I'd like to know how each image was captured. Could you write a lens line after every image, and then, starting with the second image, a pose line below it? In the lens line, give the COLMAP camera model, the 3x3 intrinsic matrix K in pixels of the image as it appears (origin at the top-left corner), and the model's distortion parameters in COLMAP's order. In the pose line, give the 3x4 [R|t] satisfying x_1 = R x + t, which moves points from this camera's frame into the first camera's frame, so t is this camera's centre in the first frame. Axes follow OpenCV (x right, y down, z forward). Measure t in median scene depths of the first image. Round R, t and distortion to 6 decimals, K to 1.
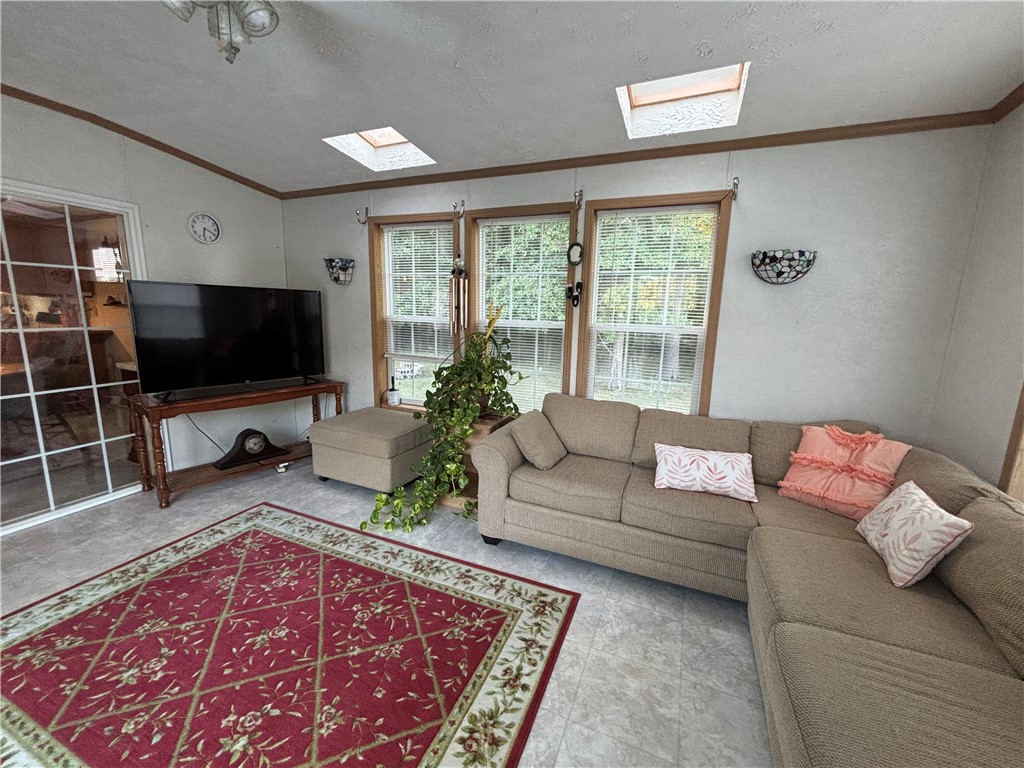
lens RADIAL K [[416.6, 0, 512.8], [0, 416.6, 383.2], [0, 0, 1]] dist [0.001495, 0.000642]
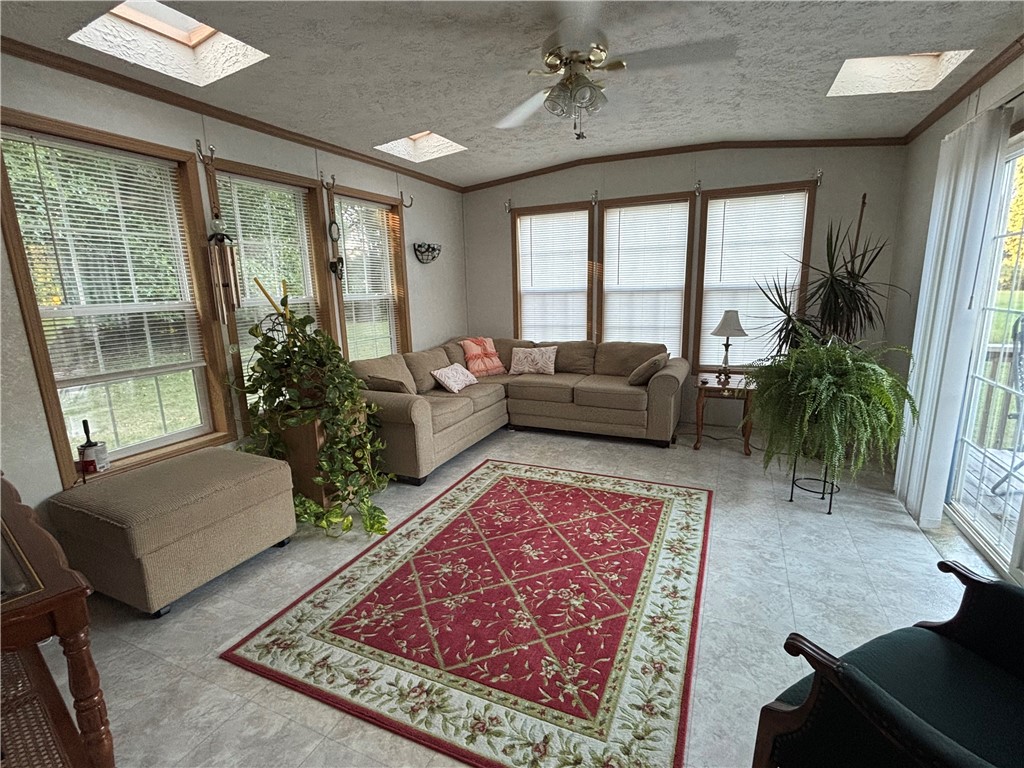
lens RADIAL K [[482.3, 0, 514.1], [0, 482.3, 384.0], [0, 0, 1]] dist [-0.000032, -0.000667]
pose [[0.015079, -0.231374, 0.972748, -1.444507], [0.197660, 0.954350, 0.223934, -0.150233], [-0.980155, 0.188897, 0.060124, 0.675486]]
